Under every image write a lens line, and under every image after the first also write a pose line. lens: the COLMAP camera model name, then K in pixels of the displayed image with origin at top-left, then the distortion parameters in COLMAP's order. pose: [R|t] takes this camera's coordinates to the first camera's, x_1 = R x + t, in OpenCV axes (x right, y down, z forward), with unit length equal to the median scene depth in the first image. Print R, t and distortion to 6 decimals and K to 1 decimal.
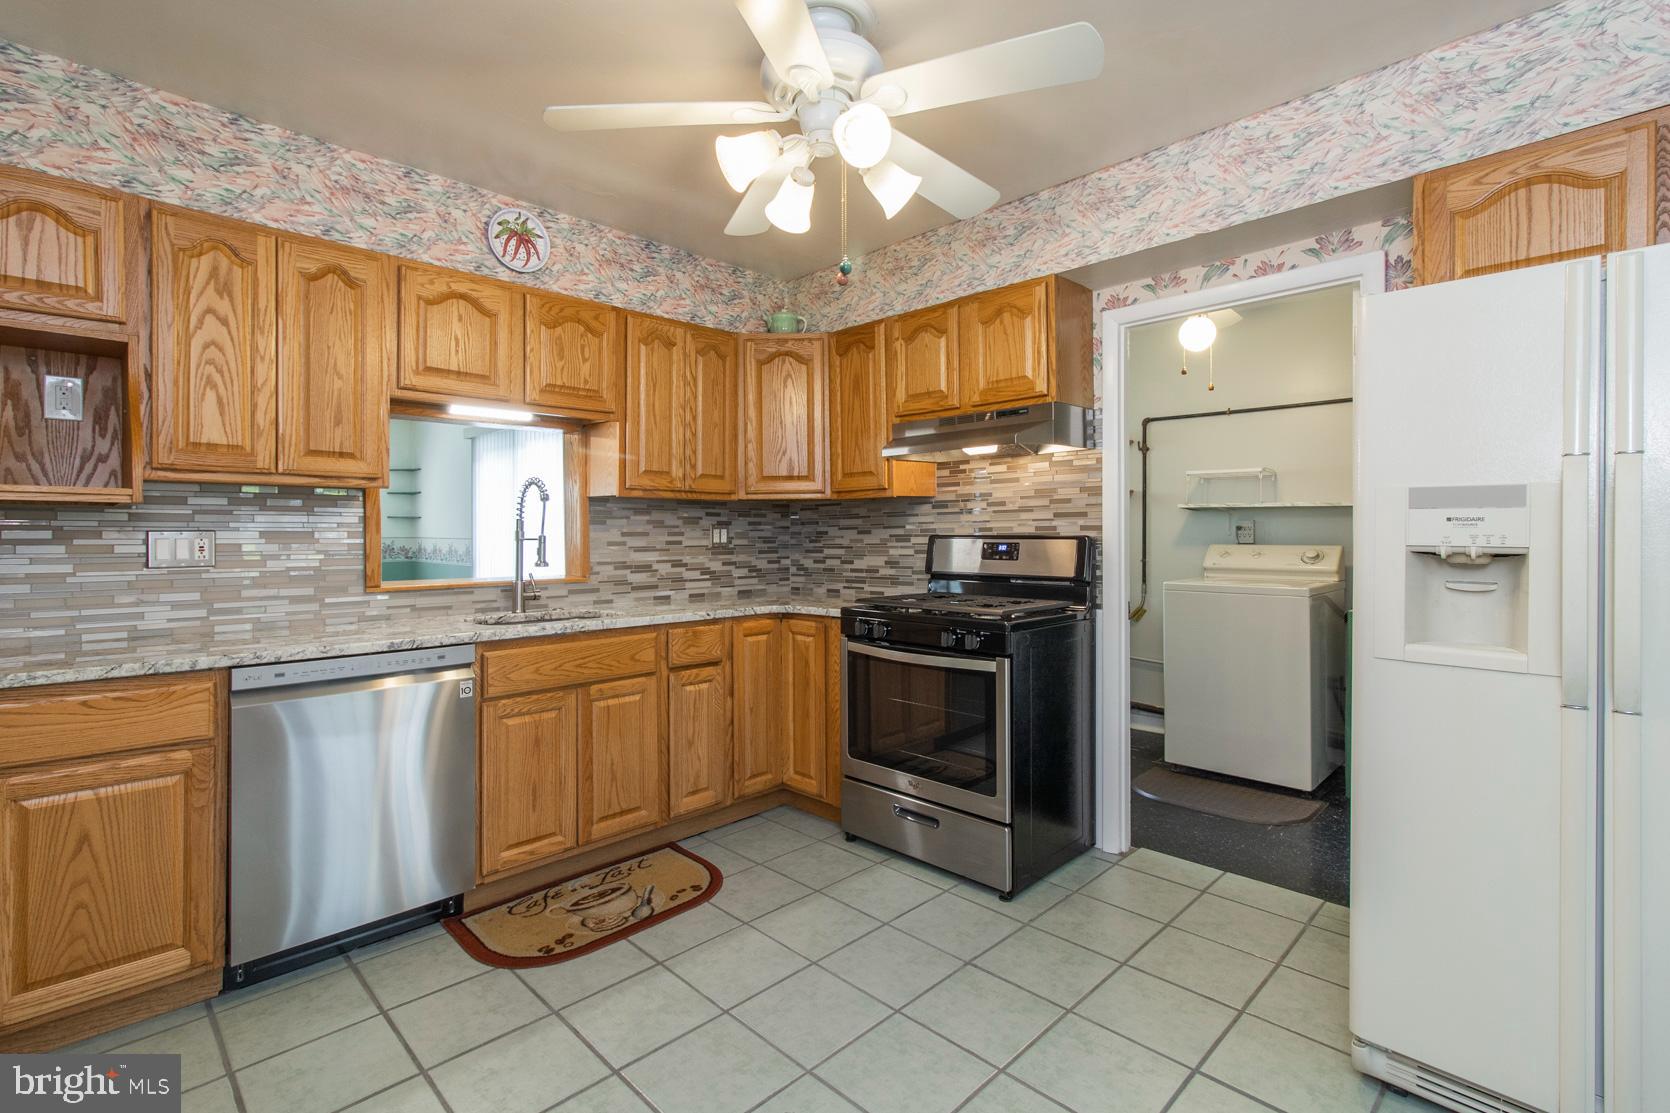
lens RADIAL K [[771.5, 0, 826.4], [0, 771.5, 533.7], [0, 0, 1]] dist [0.004767, -0.000586]
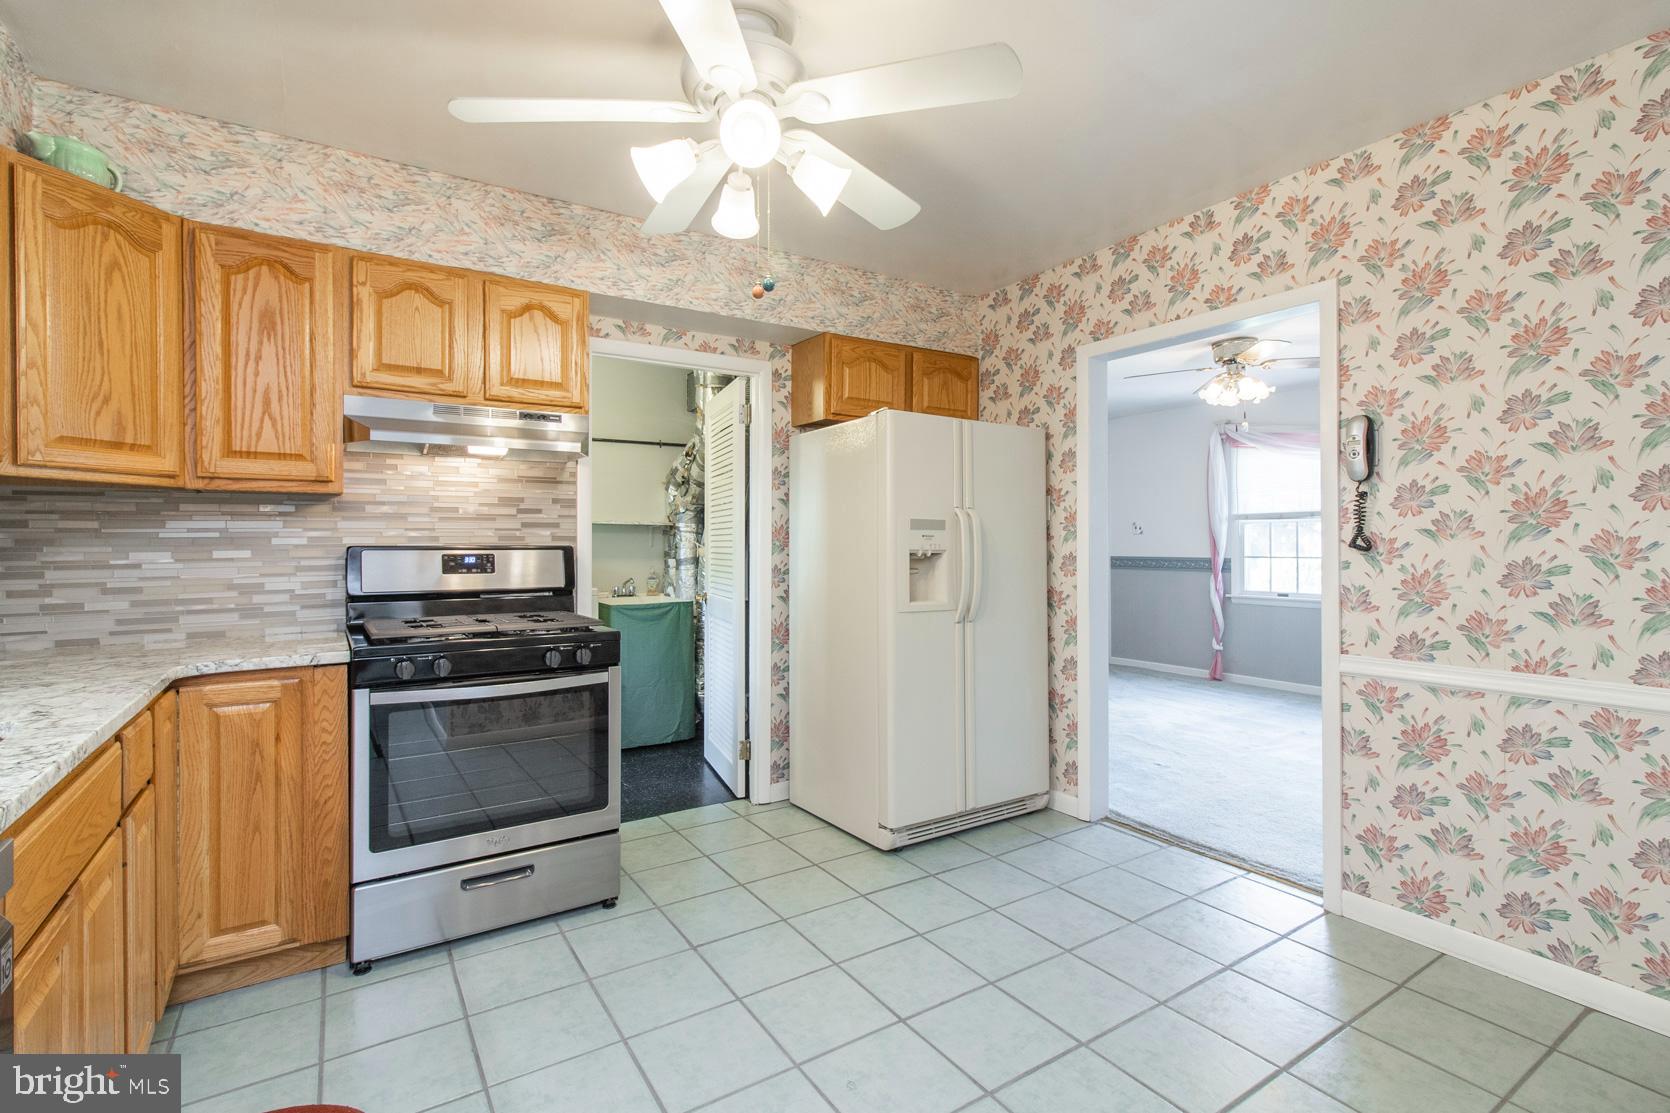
lens RADIAL K [[771.5, 0, 835.1], [0, 771.5, 544.4], [0, 0, 1]] dist [0.004767, -0.000586]
pose [[0.197634, 0.003480, 0.980270, -0.593356], [0.001940, 0.999990, -0.003941, 0.005091], [-0.980274, 0.002681, 0.197625, 0.433904]]
